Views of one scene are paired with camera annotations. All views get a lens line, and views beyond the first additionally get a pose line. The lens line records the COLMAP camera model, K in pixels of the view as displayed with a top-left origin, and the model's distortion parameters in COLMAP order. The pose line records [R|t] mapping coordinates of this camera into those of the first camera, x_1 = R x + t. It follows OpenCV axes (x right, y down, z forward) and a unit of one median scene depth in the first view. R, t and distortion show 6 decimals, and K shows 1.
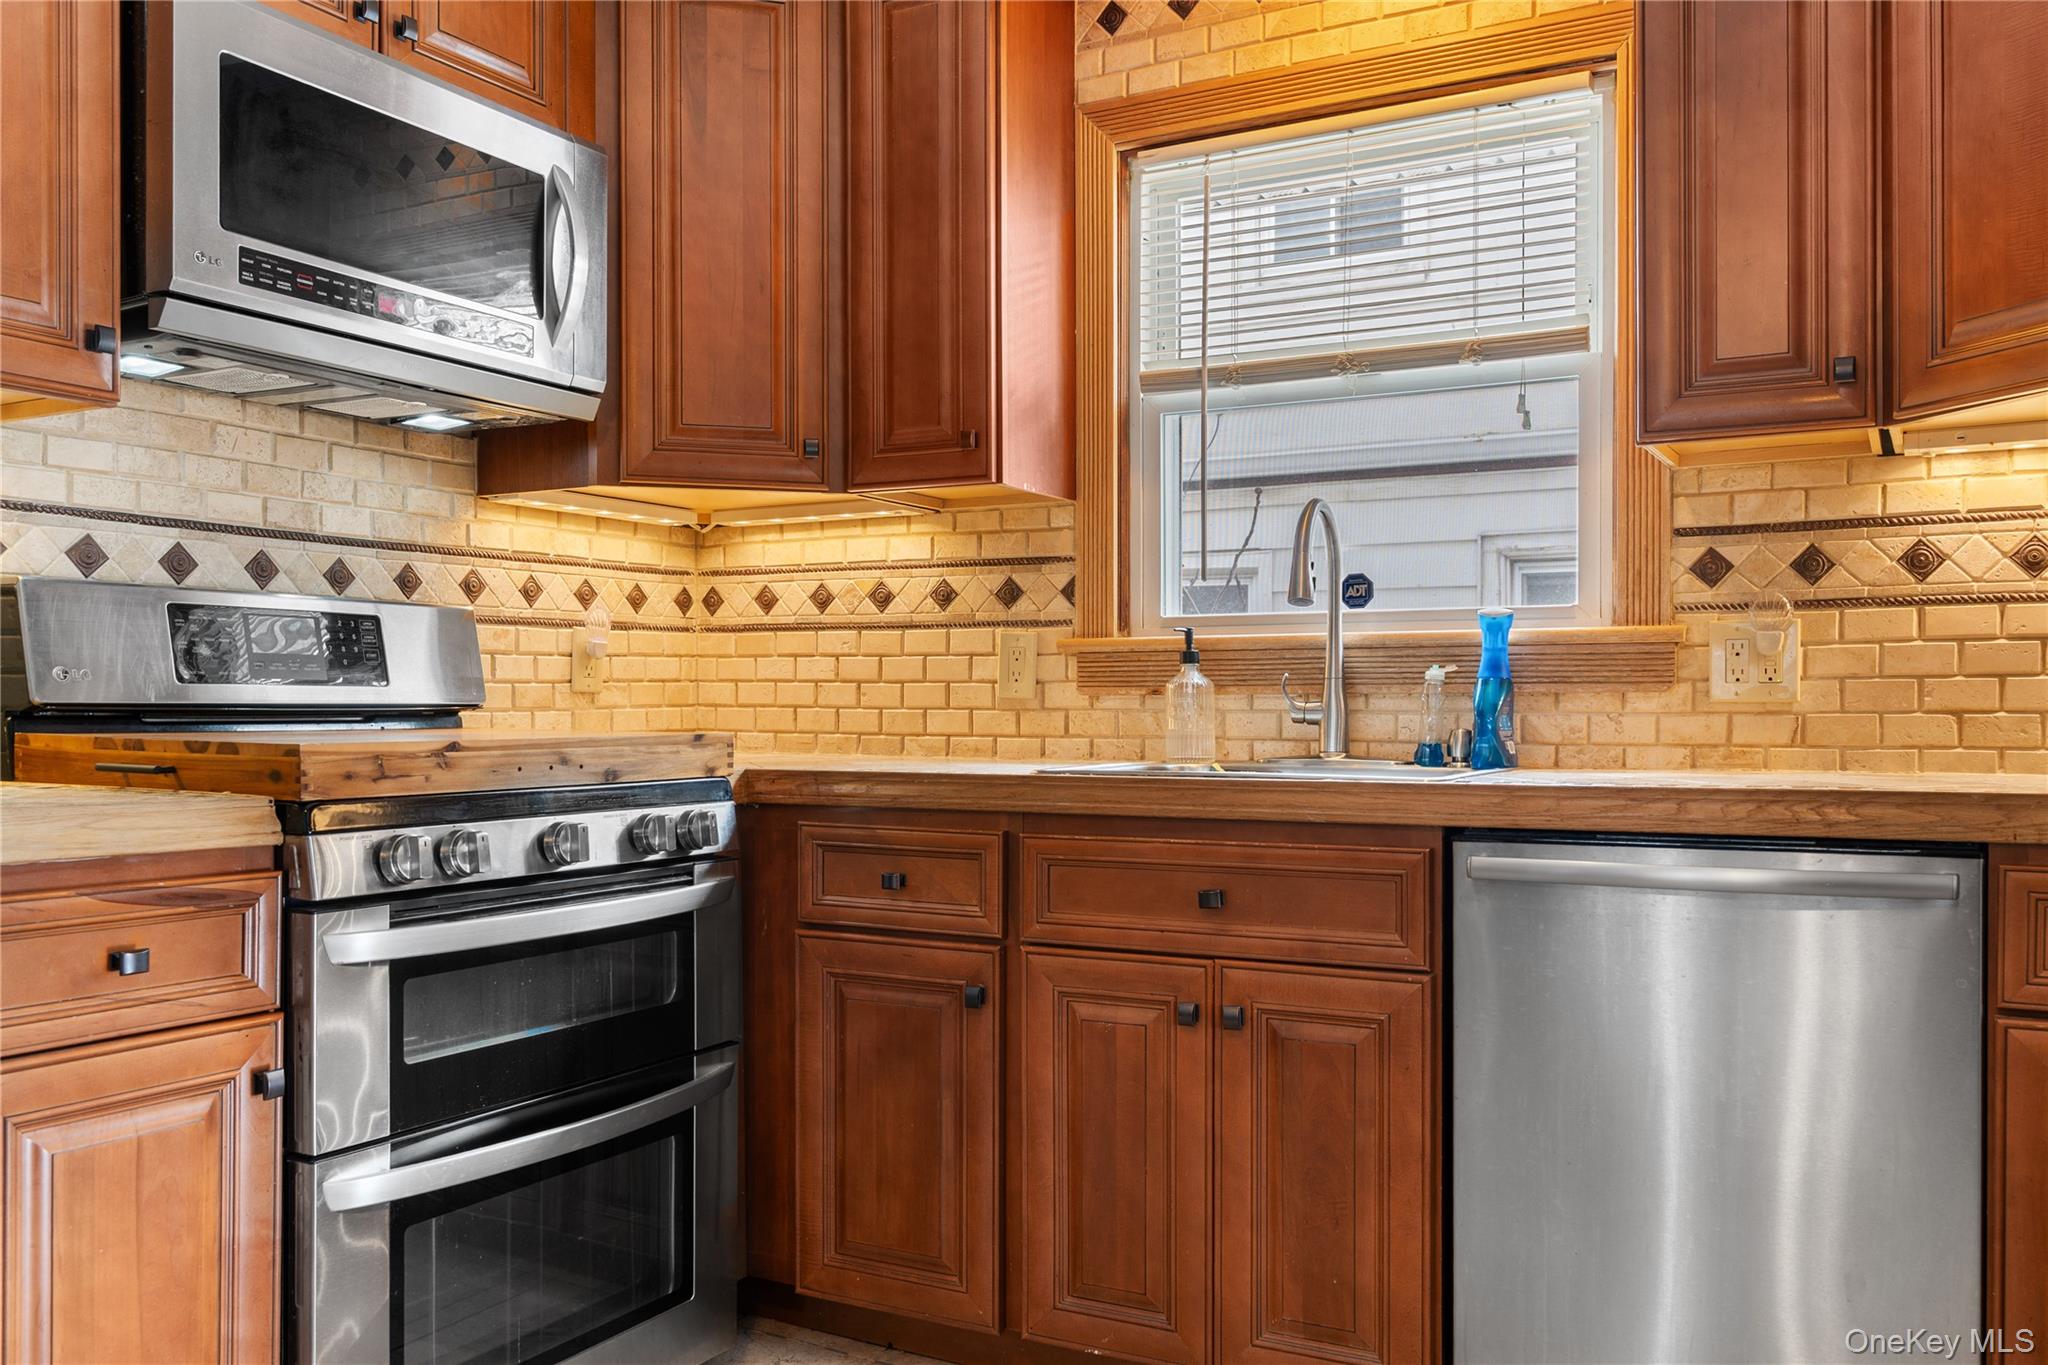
lens RADIAL K [[1675.9, 0, 1016.2], [0, 1675.9, 698.8], [0, 0, 1]] dist [-0.003251, -0.011046]
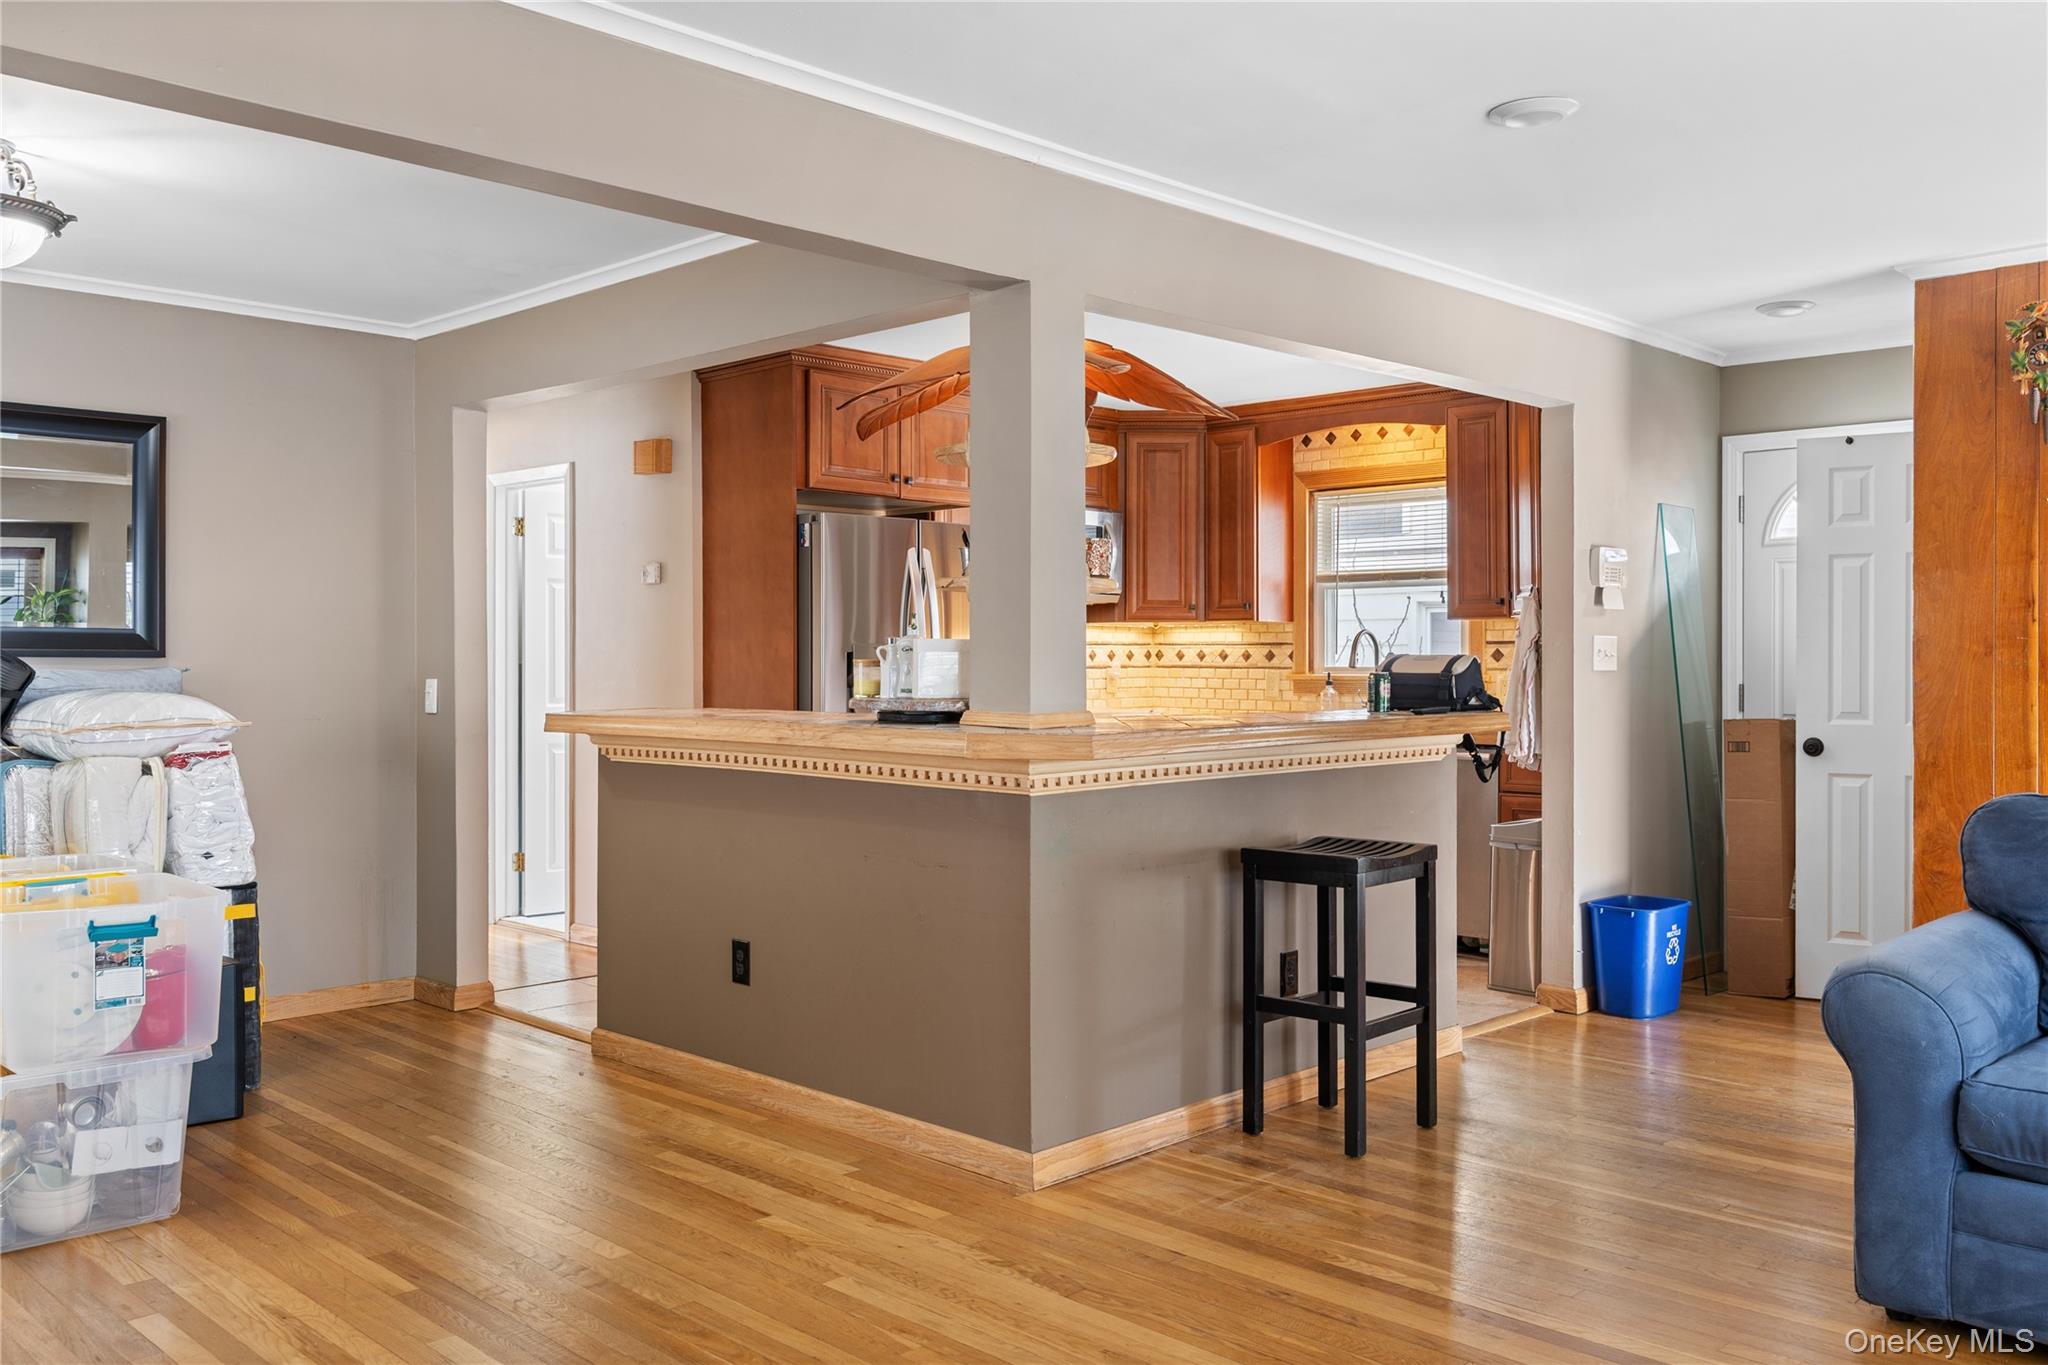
lens RADIAL K [[1675.9, 0, 1016.2], [0, 1675.9, 698.8], [0, 0, 1]] dist [-0.003251, -0.011046]
pose [[0.961433, 0.006910, -0.274951, 0.340555], [-0.000429, 0.999721, 0.023624, -0.059032], [0.275038, -0.022595, 0.961168, -1.654485]]
